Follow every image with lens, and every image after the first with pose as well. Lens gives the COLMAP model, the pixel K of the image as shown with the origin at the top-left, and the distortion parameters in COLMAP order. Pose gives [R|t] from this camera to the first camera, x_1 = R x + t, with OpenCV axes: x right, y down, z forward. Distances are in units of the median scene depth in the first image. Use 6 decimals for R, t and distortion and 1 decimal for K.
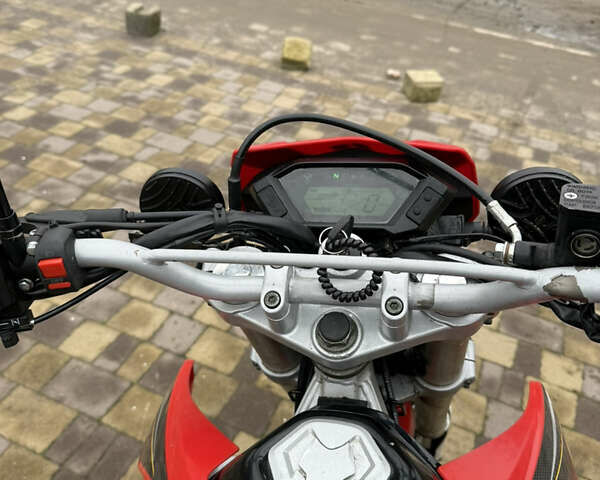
lens RADIAL K [[565.1, 0, 302.6], [0, 565.1, 237.5], [0, 0, 1]] dist [0.012306, 0.000000]
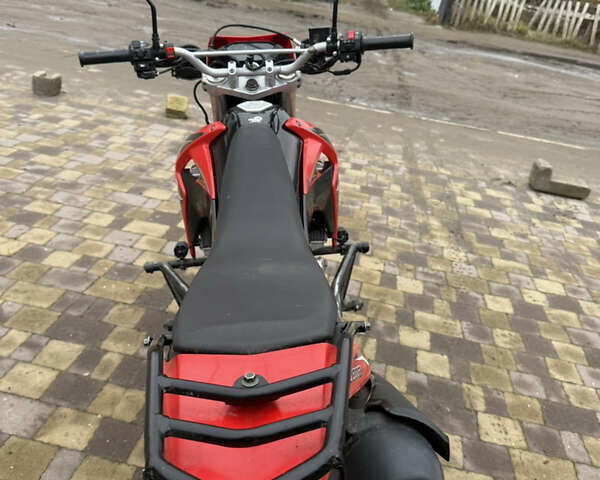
lens RADIAL K [[565.1, 0, 294.6], [0, 565.1, 238.5], [0, 0, 1]] dist [0.012306, 0.000000]
pose [[0.971094, -0.056626, 0.231883, -0.075219], [0.094808, 0.983040, -0.156982, 0.236836], [-0.219061, 0.174429, 0.959993, -0.303304]]
